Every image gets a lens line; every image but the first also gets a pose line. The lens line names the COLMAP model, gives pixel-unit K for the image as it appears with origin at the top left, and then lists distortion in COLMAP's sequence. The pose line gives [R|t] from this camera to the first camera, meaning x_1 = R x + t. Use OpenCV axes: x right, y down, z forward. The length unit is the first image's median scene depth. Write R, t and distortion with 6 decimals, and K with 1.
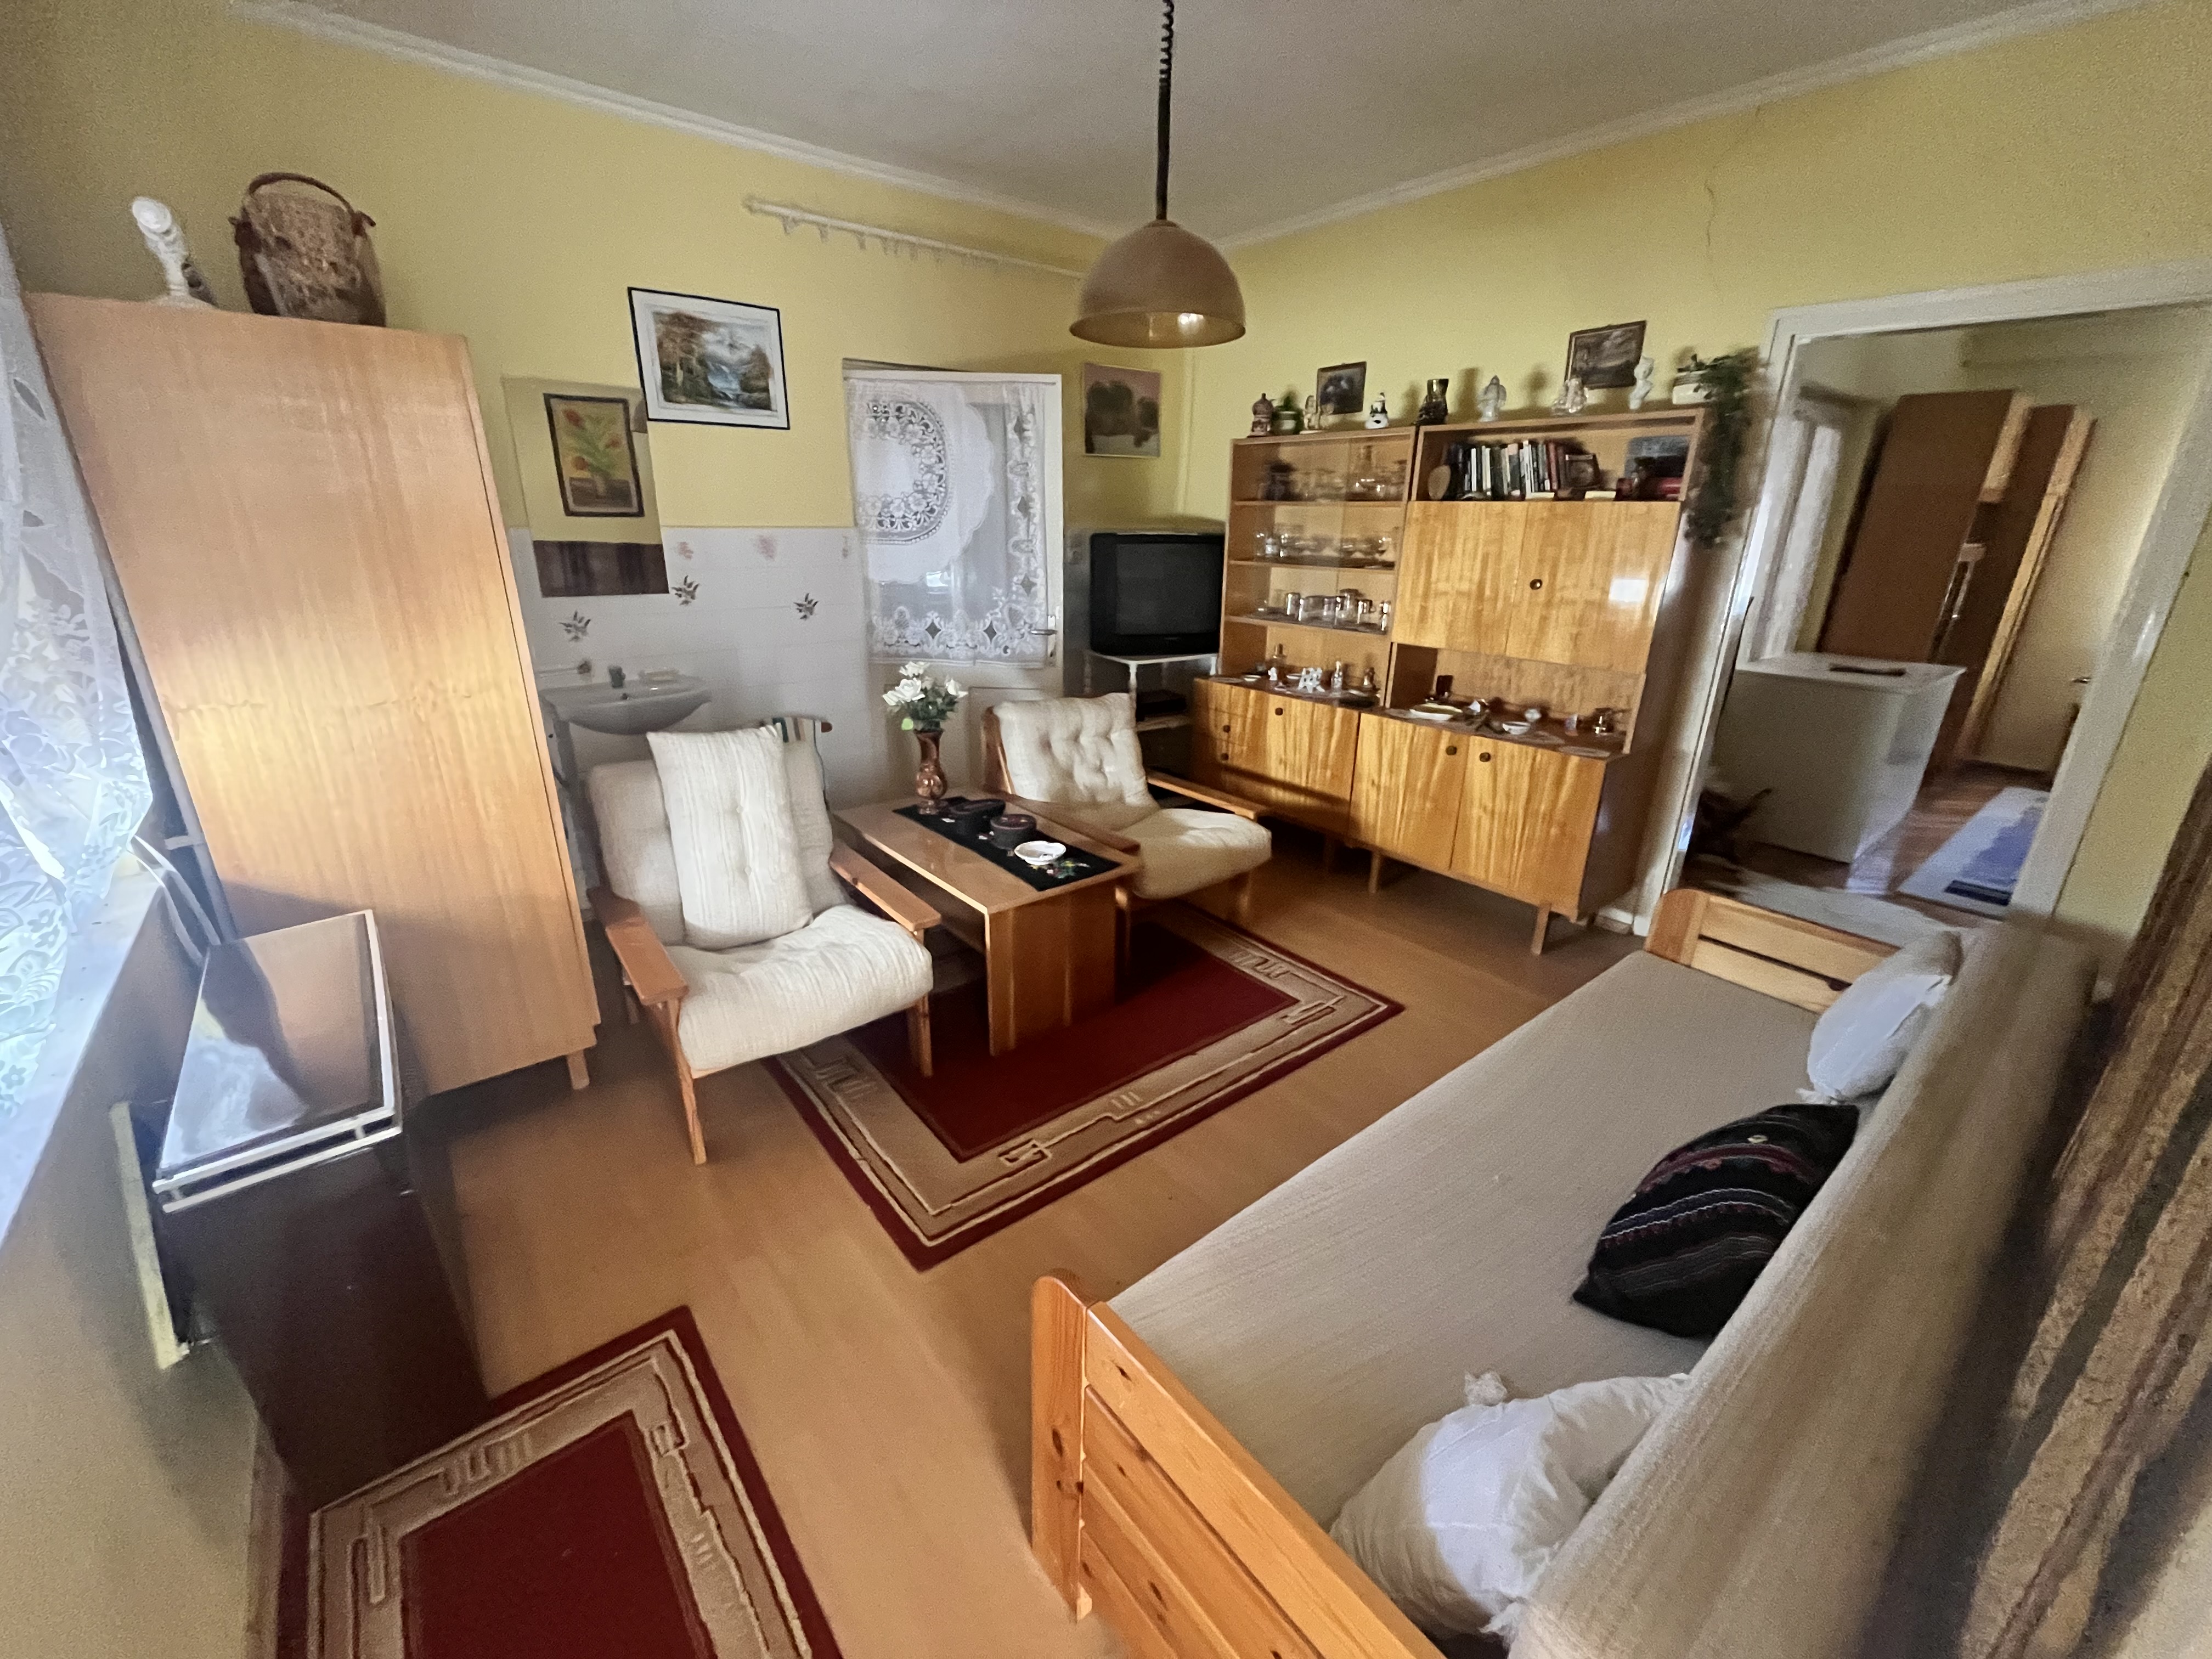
lens RADIAL K [[894.2, 0, 1107.2], [0, 894.2, 822.2], [0, 0, 1]] dist [0.001605, 0.000286]
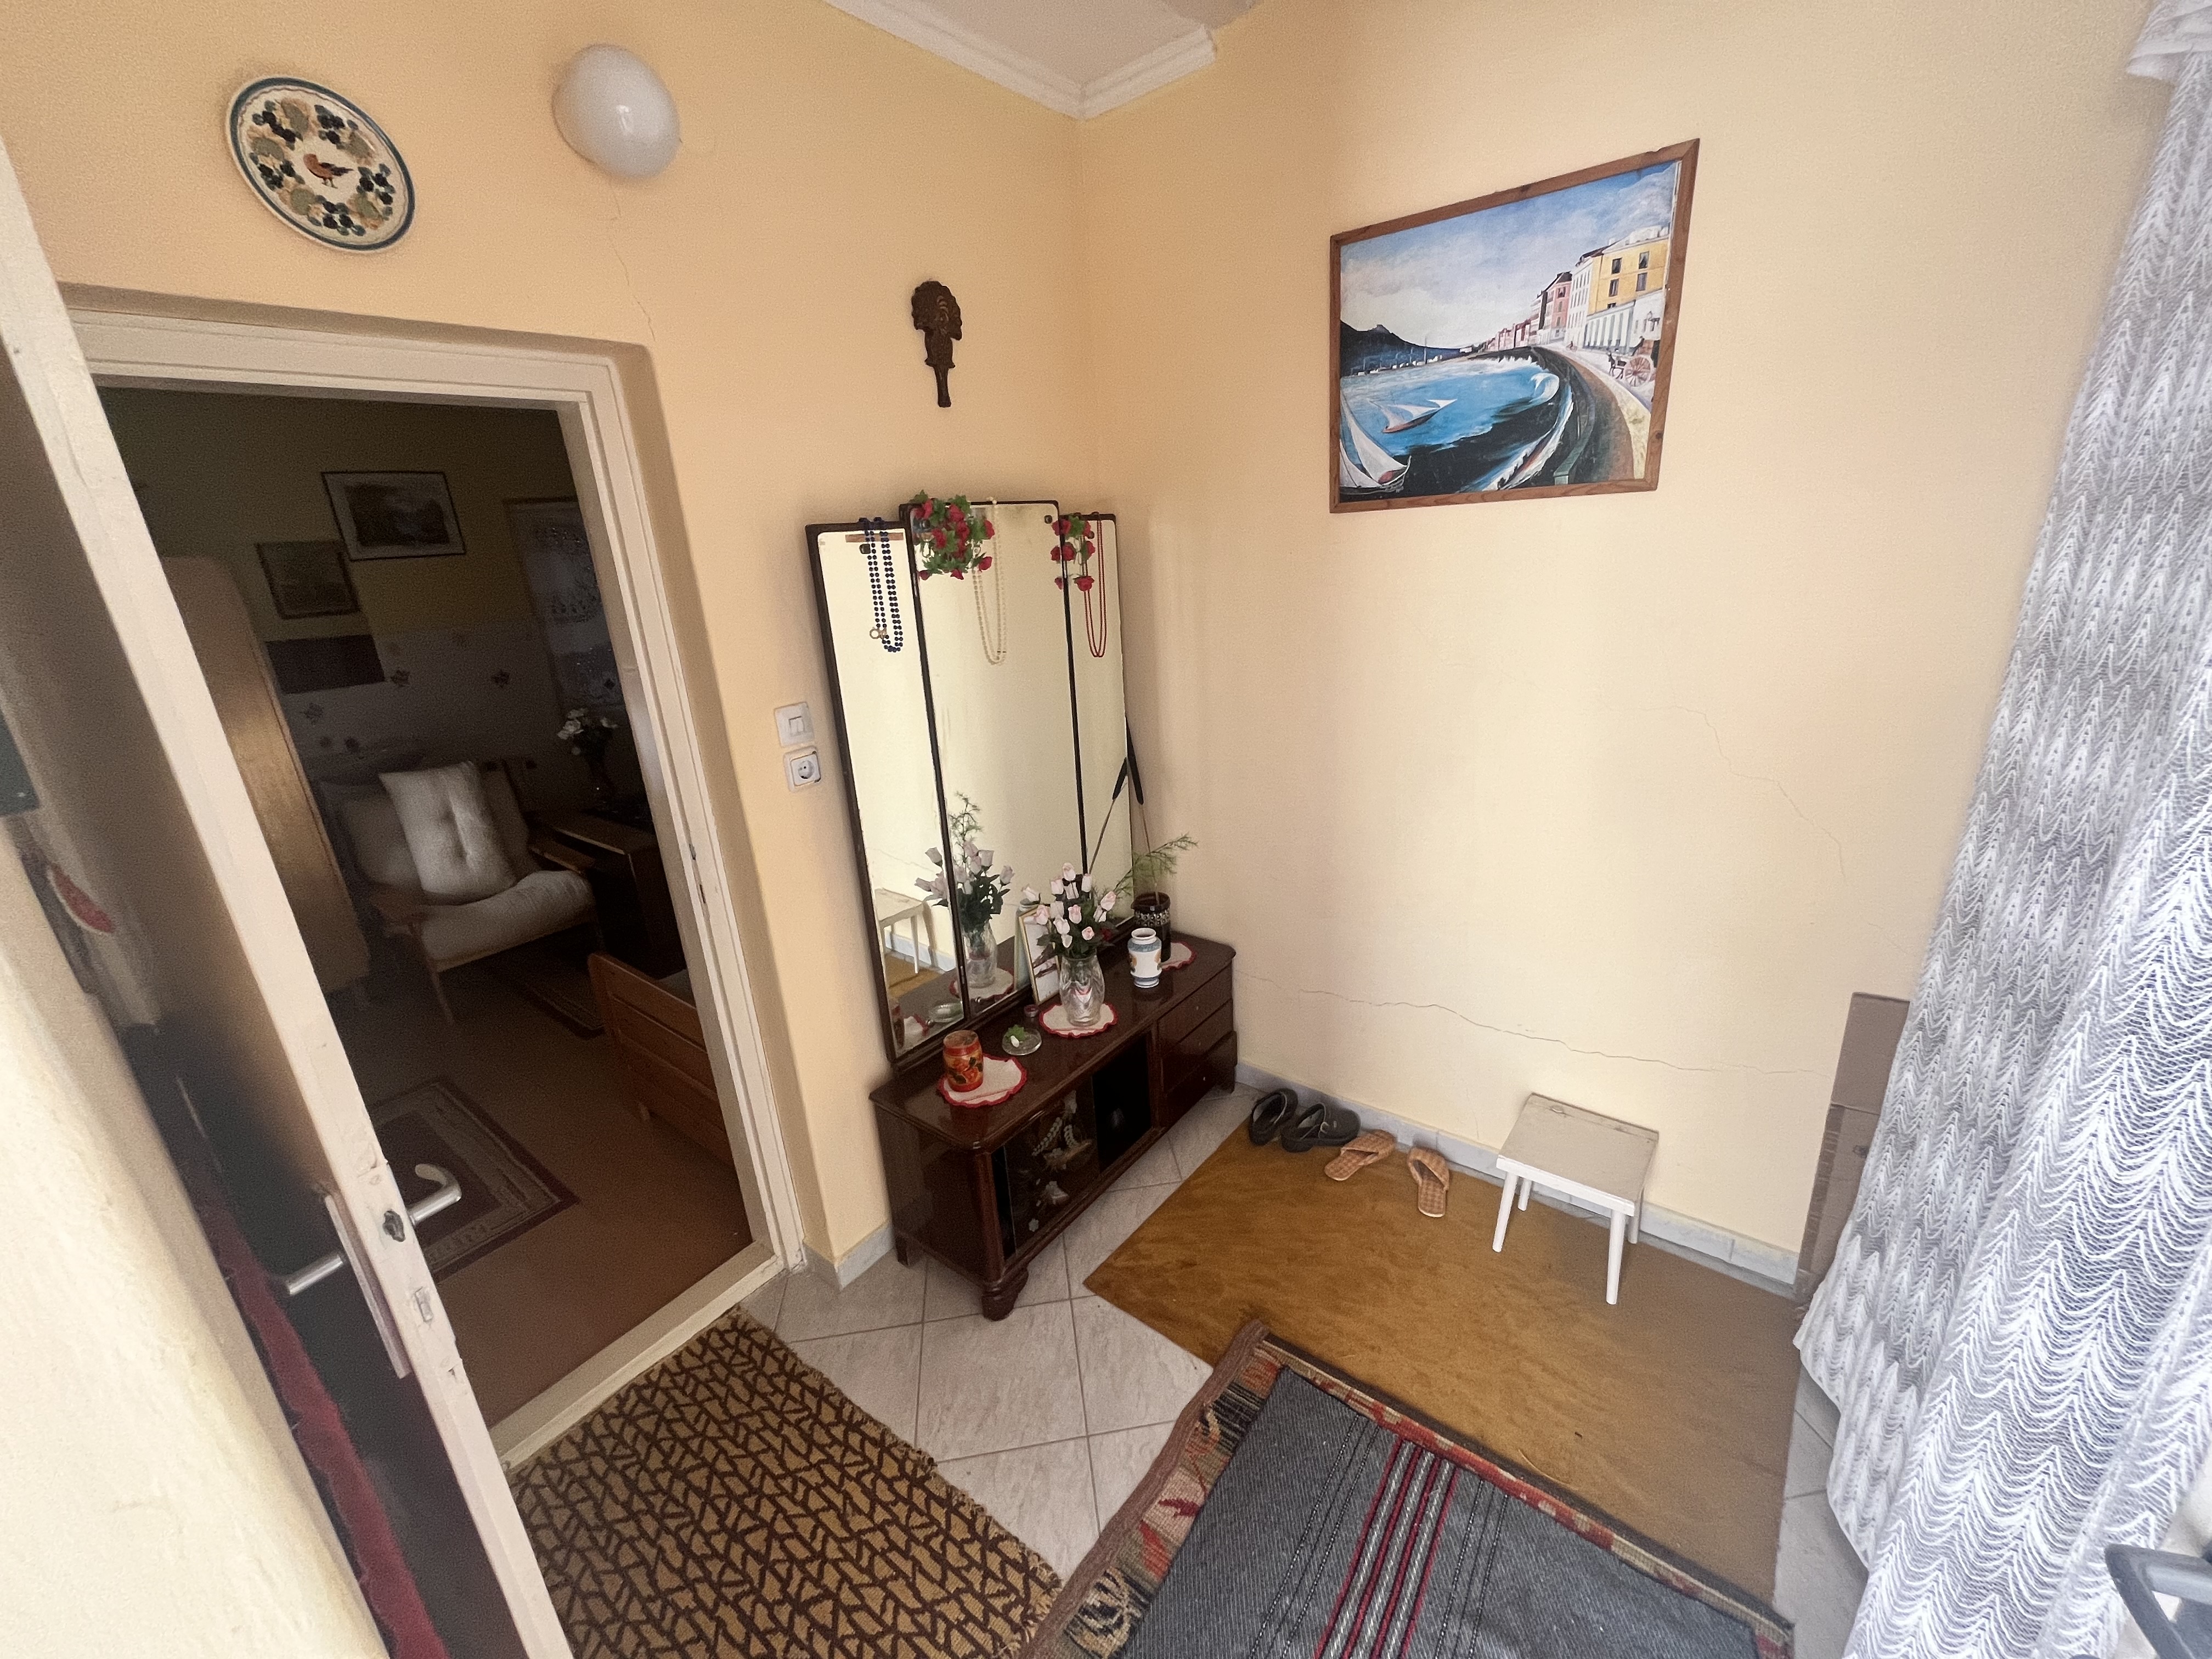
lens RADIAL K [[894.2, 0, 1107.2], [0, 894.2, 822.2], [0, 0, 1]] dist [0.001605, 0.000286]
pose [[0.972313, -0.142103, 0.185510, 0.318350], [0.144712, 0.989474, -0.000532, 0.126613], [-0.183481, 0.027362, 0.982642, -0.579525]]
